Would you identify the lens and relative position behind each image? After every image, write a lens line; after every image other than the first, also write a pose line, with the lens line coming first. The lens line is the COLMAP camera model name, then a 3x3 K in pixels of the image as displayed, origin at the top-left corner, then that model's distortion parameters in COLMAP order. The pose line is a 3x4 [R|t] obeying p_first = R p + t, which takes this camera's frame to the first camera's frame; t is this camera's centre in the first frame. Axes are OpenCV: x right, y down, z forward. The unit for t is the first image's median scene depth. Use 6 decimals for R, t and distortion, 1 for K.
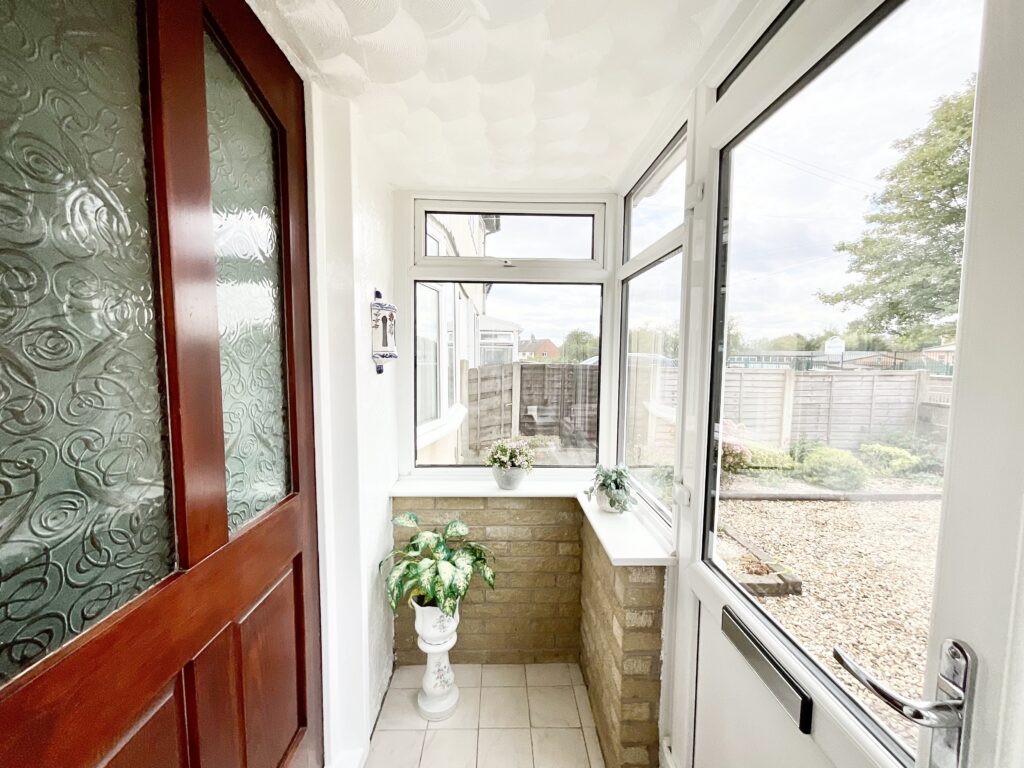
lens RADIAL K [[415.7, 0, 508.7], [0, 415.7, 387.0], [0, 0, 1]] dist [0.003739, 0.000156]
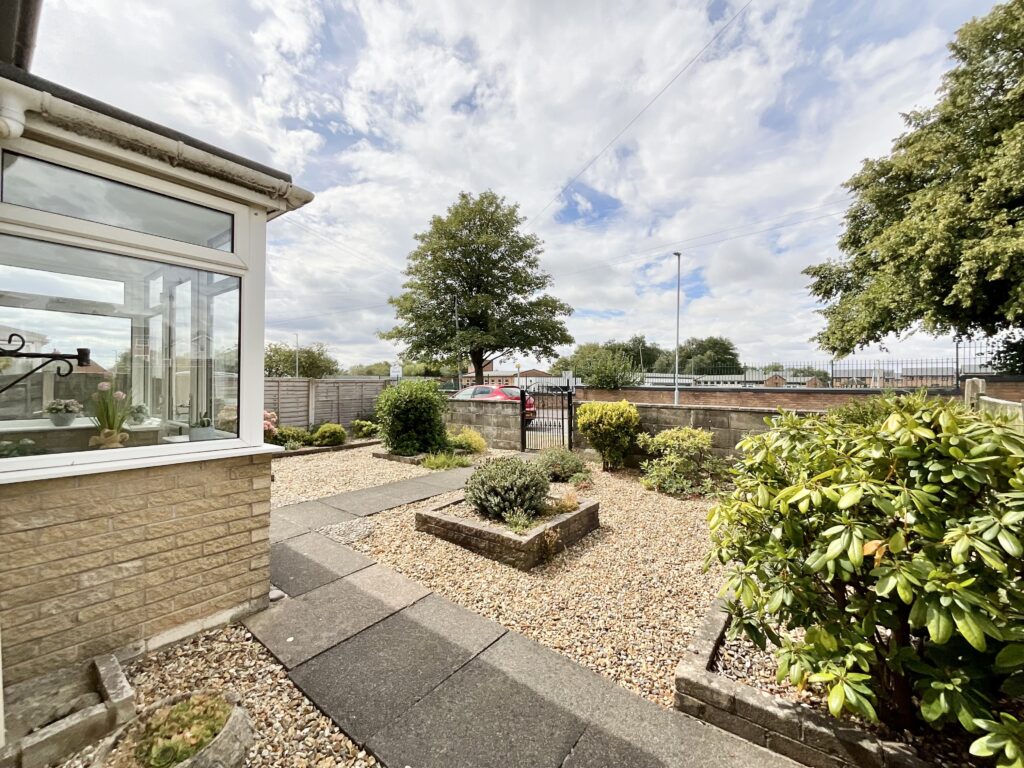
lens RADIAL K [[415.7, 0, 511.0], [0, 415.7, 384.9], [0, 0, 1]] dist [0.003739, 0.000156]
pose [[0.632239, -0.009120, 0.774720, -0.056612], [0.060595, 0.997450, -0.037709, 0.082349], [-0.772400, 0.070785, 0.631179, -0.539488]]
